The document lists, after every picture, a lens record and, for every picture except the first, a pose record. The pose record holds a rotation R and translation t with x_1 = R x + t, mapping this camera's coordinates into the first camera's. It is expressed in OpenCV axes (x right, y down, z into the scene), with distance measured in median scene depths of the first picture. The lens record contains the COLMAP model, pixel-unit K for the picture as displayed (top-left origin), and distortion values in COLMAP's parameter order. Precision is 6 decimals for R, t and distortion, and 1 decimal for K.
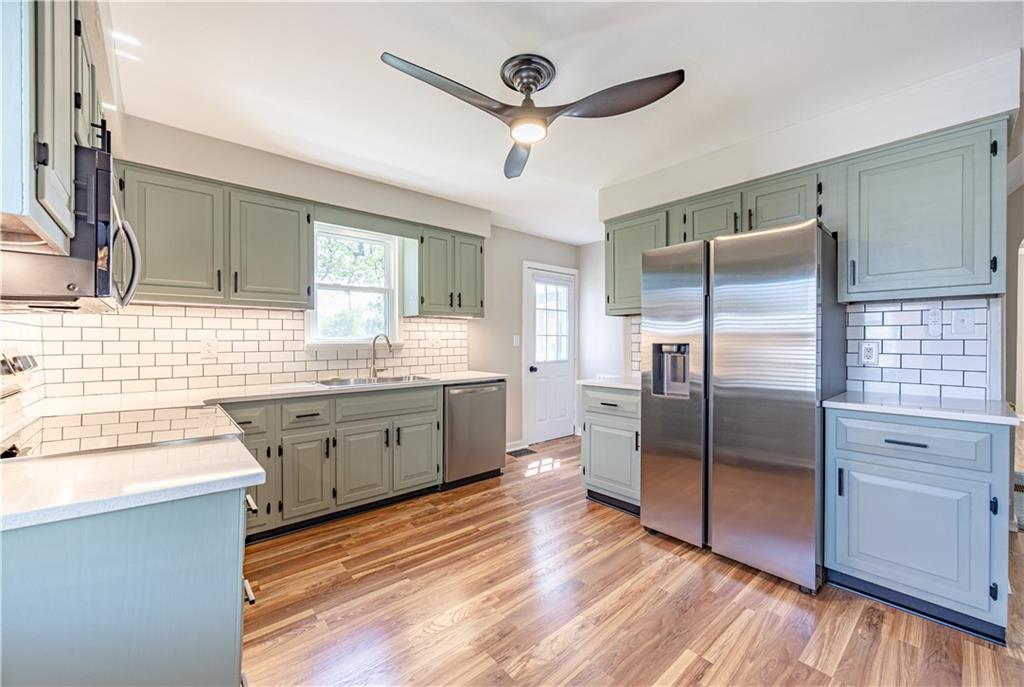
lens RADIAL K [[407.3, 0, 515.5], [0, 407.3, 344.0], [0, 0, 1]] dist [-0.001113, 0.000033]
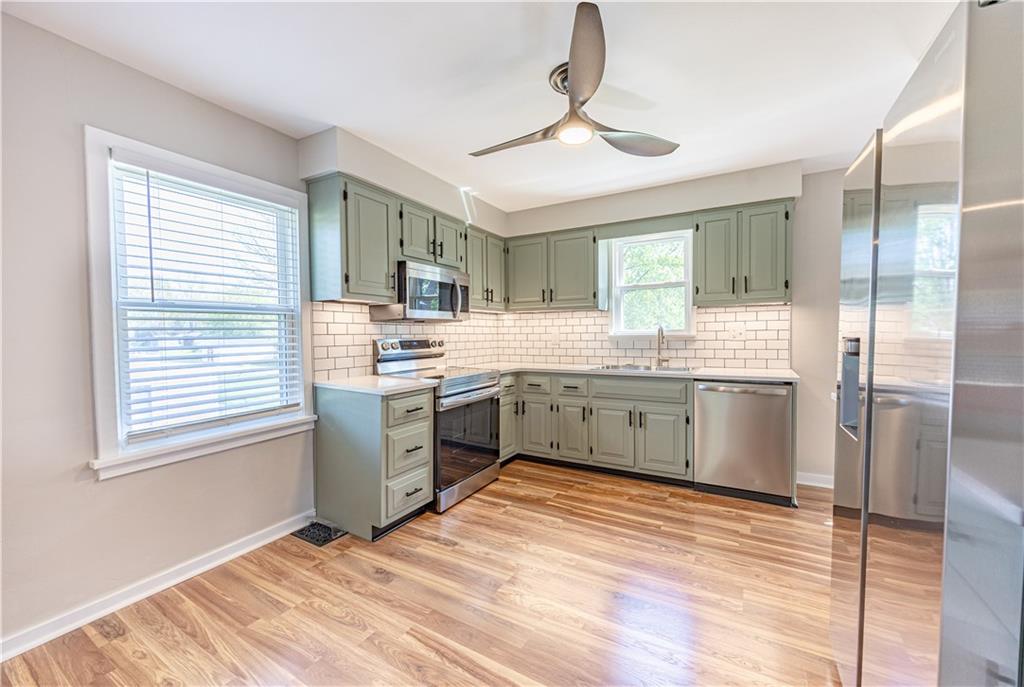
lens RADIAL K [[407.3, 0, 515.7], [0, 407.3, 344.1], [0, 0, 1]] dist [-0.001113, 0.000033]
pose [[0.314740, 0.025533, -0.948834, 0.663519], [0.003192, 0.999604, 0.027957, -0.010304], [0.949173, -0.011828, 0.314534, 0.343122]]
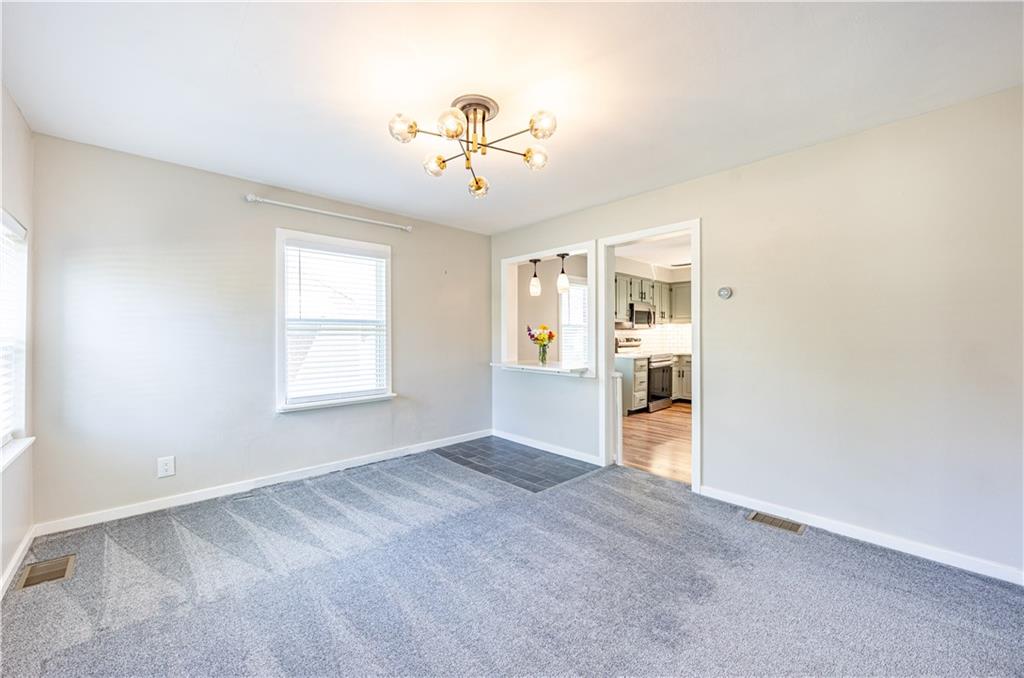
lens RADIAL K [[400.8, 0, 506.0], [0, 400.8, 334.6], [0, 0, 1]] dist [0.000357, -0.000019]
pose [[0.016254, 0.003664, -0.999861, 2.025066], [-0.003175, 0.999988, 0.003612, -0.016882], [0.999863, 0.003116, 0.016266, -0.435654]]
